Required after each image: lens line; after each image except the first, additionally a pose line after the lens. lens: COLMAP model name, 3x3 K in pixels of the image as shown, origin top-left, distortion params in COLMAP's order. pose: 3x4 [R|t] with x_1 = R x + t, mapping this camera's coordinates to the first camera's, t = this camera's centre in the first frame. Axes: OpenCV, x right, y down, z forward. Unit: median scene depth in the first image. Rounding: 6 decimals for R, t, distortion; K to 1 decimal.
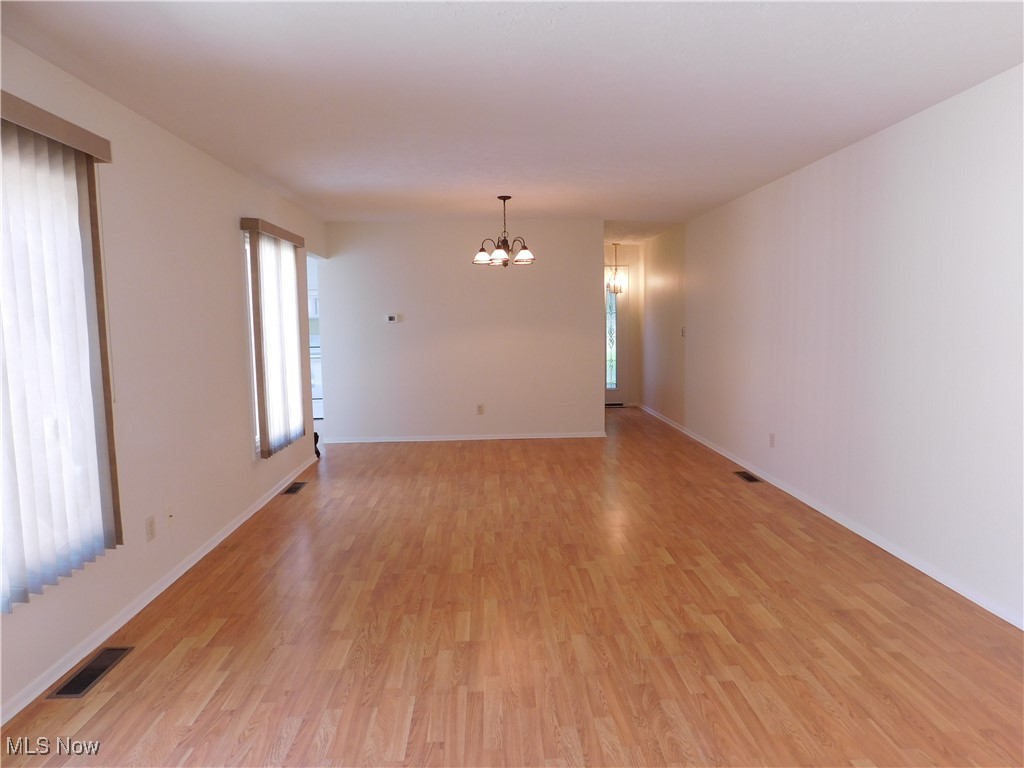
lens RADIAL K [[675.6, 0, 515.5], [0, 675.6, 383.2], [0, 0, 1]] dist [-0.074112, 0.055742]
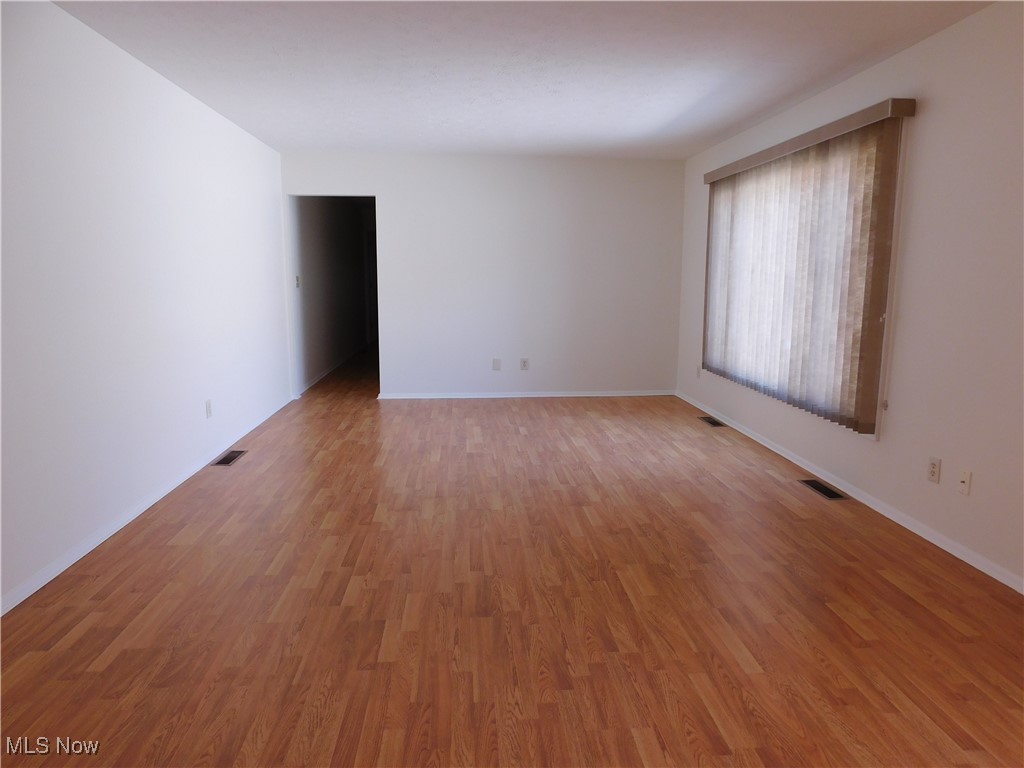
lens RADIAL K [[675.6, 0, 515.1], [0, 675.6, 384.9], [0, 0, 1]] dist [-0.074112, 0.055742]
pose [[-0.999415, 0.017769, -0.029225, 0.080441], [0.009664, 0.966347, 0.257060, -0.151188], [0.032809, 0.256627, -0.965954, 1.876654]]
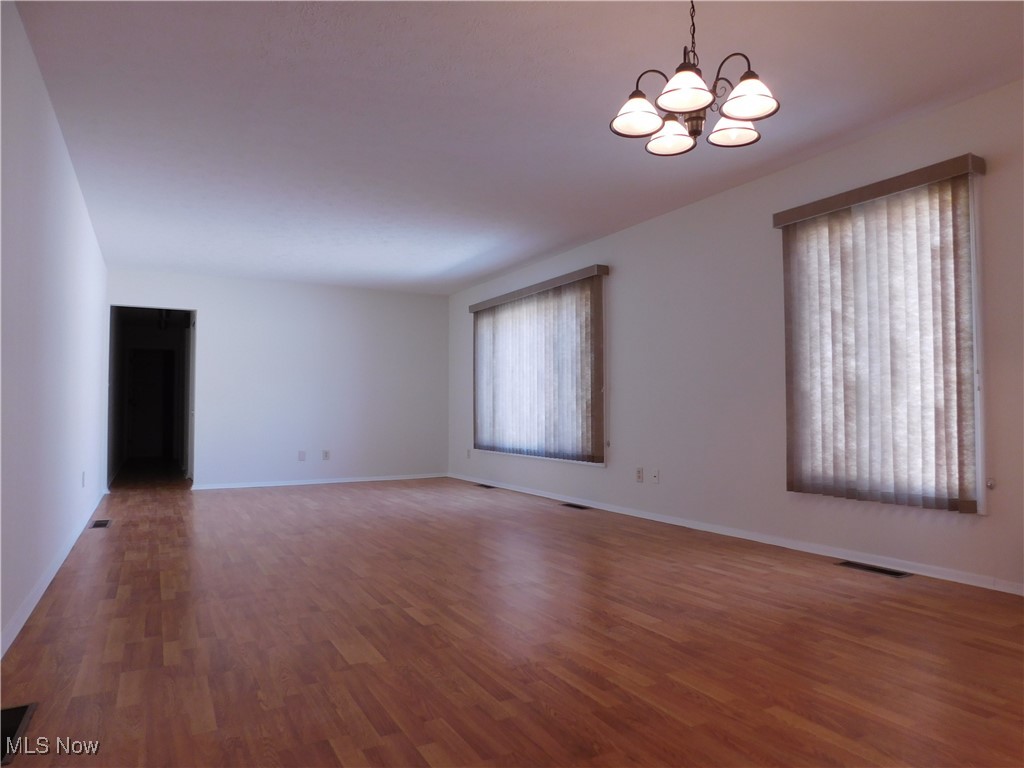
lens RADIAL K [[675.6, 0, 517.4], [0, 675.6, 390.1], [0, 0, 1]] dist [-0.074112, 0.055742]
pose [[-0.897257, 0.005181, -0.441479, 0.443943], [-0.024888, 0.997748, 0.062290, -0.083026], [0.440807, 0.066878, -0.895107, 2.334410]]
